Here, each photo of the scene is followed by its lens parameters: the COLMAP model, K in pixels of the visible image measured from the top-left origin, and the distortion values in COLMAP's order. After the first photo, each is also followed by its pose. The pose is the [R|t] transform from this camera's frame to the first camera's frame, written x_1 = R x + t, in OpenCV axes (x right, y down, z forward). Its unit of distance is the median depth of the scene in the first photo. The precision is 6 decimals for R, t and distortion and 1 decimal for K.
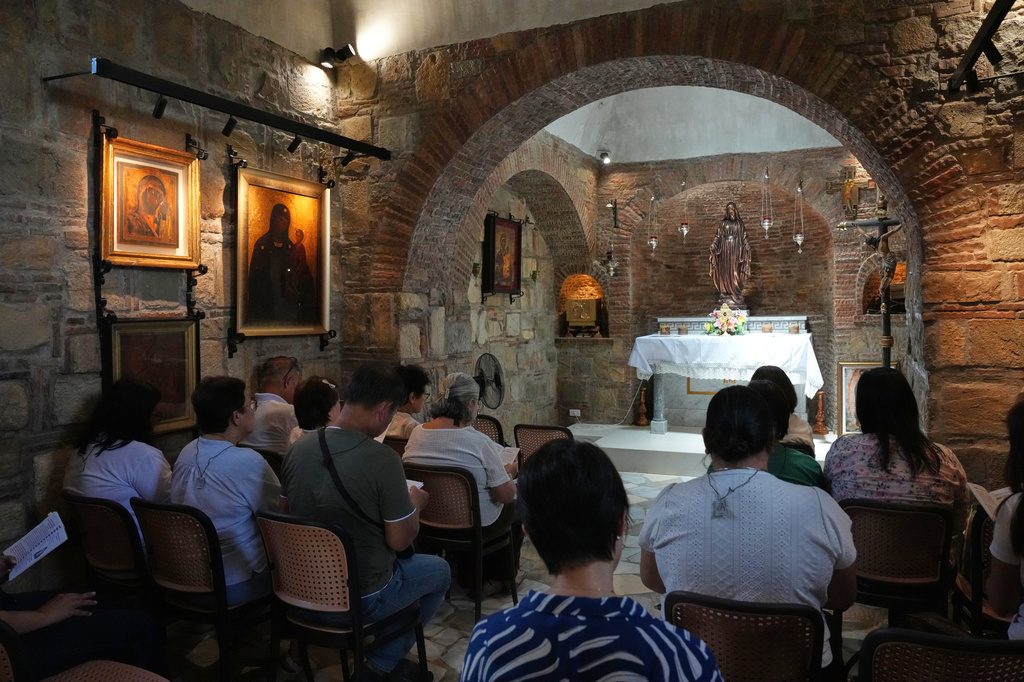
lens RADIAL K [[706.5, 0, 512.0], [0, 706.5, 341.0], [0, 0, 1]] dist [-0.128740, 0.091617]
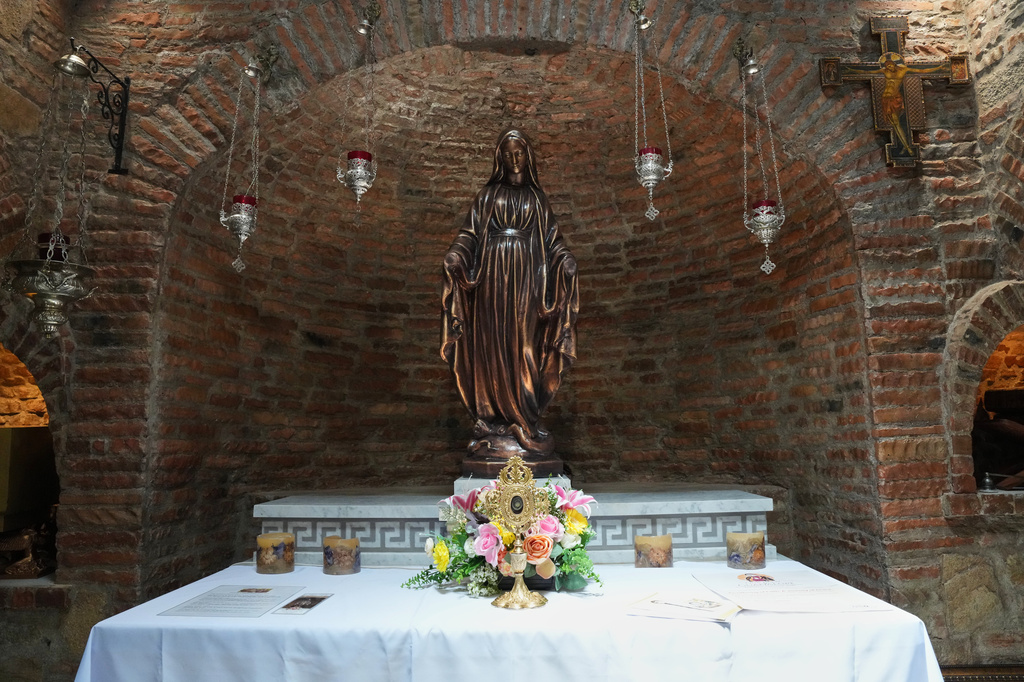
lens RADIAL K [[706.5, 0, 512.0], [0, 706.5, 341.0], [0, 0, 1]] dist [-0.128740, 0.091617]
pose [[0.914285, 0.068326, 0.399267, 0.194550], [0.011742, 0.980787, -0.194730, -0.042797], [-0.404901, 0.182727, 0.895916, 0.732998]]
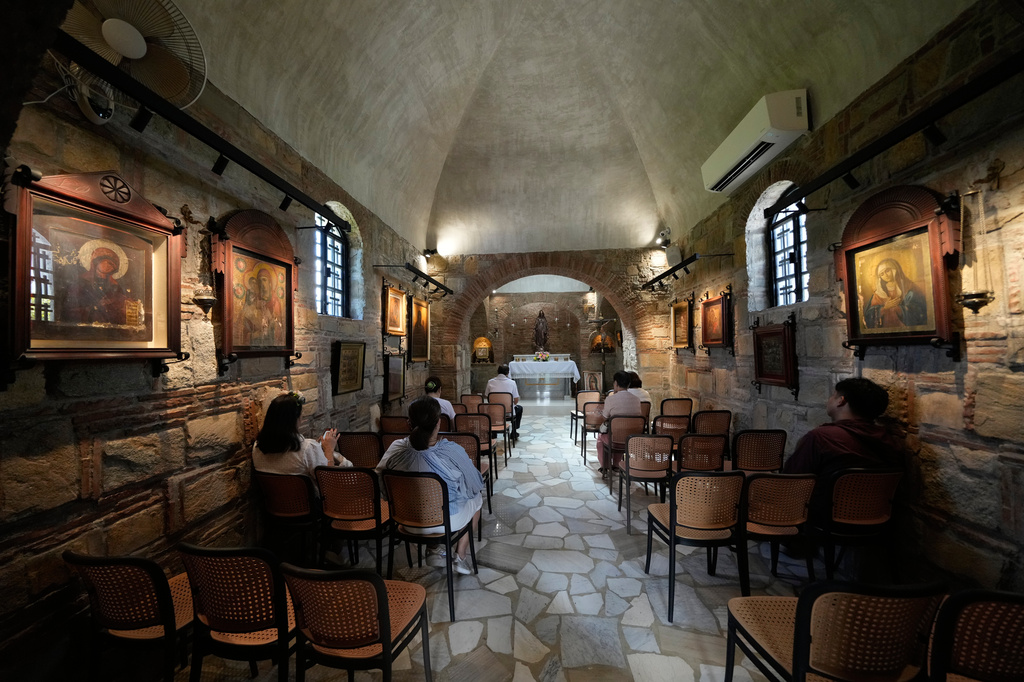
lens RADIAL K [[335.8, 0, 512.0], [0, 335.8, 341.0], [0, 0, 1]] dist [-0.078536, 0.000002]
pose [[0.941330, 0.011190, 0.337303, -0.211416], [0.014711, 0.997140, -0.074133, 0.006523], [-0.337168, 0.074745, 0.938473, -0.132808]]
